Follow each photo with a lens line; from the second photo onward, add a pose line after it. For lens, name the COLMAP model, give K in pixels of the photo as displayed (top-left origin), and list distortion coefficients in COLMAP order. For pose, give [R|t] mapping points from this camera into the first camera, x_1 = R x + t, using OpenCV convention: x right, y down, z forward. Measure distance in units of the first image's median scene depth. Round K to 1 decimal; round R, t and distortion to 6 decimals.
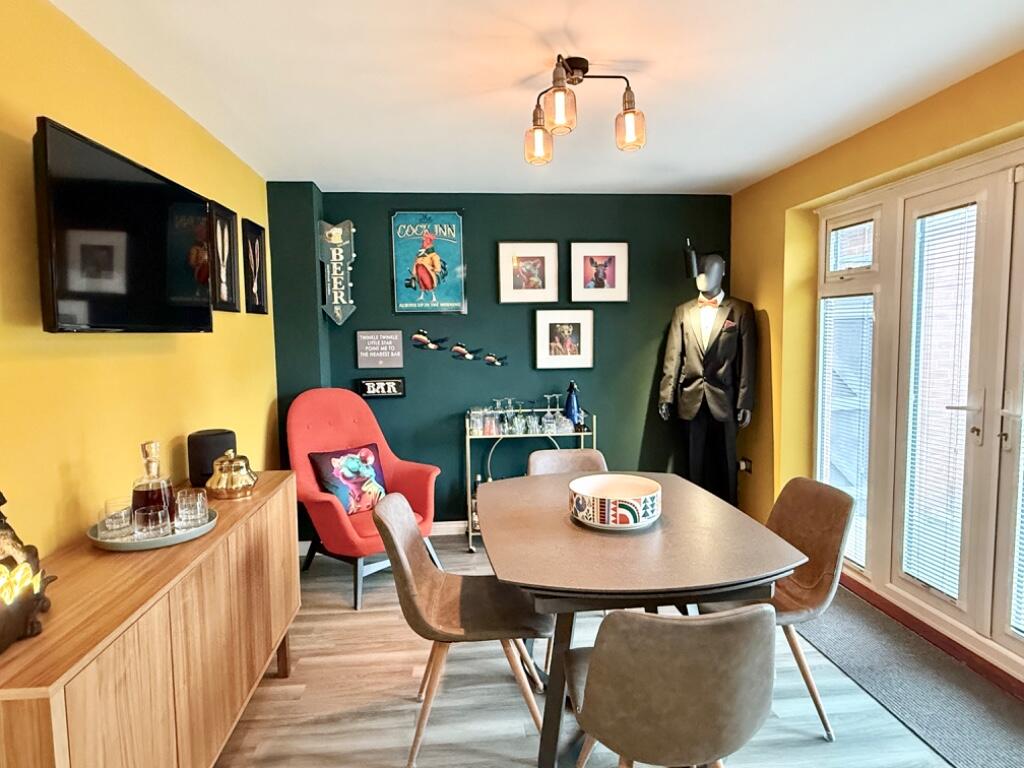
lens RADIAL K [[599.5, 0, 510.0], [0, 599.5, 384.7], [0, 0, 1]] dist [0.002986, -0.000200]
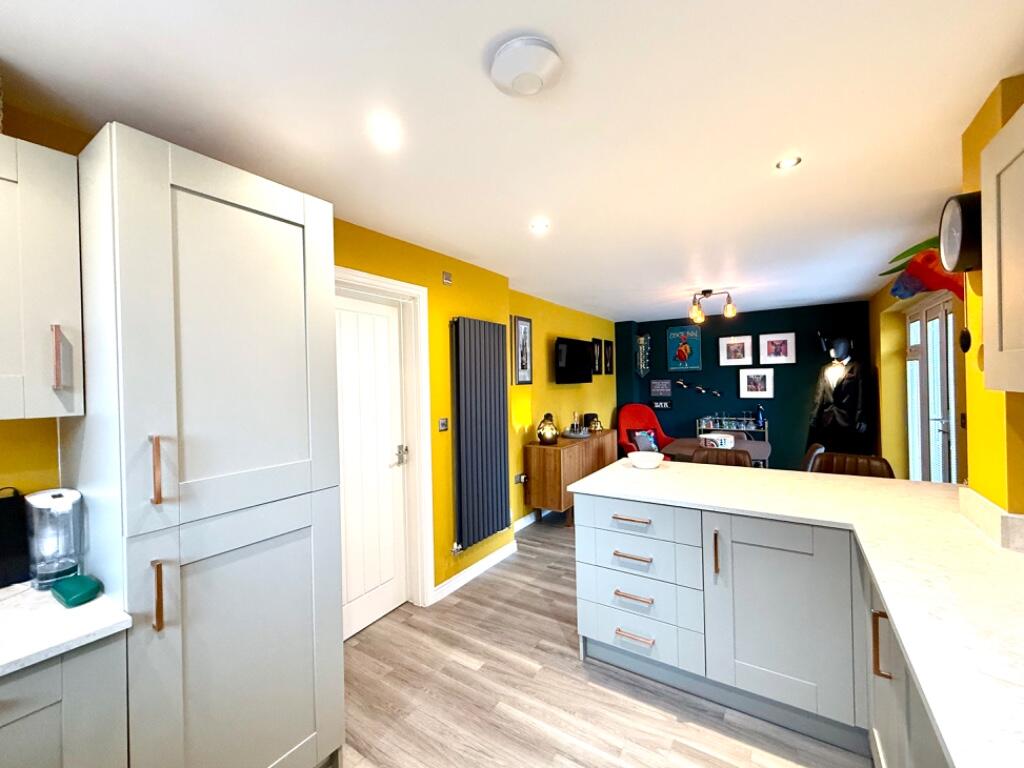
lens RADIAL K [[407.2, 0, 512.1], [0, 407.2, 385.3], [0, 0, 1]] dist [-0.002577, -0.000167]
pose [[0.783724, 0.001439, -0.621108, 0.303812], [-0.041254, 0.997910, -0.049743, 0.031428], [0.619738, 0.064608, 0.782145, -0.563964]]
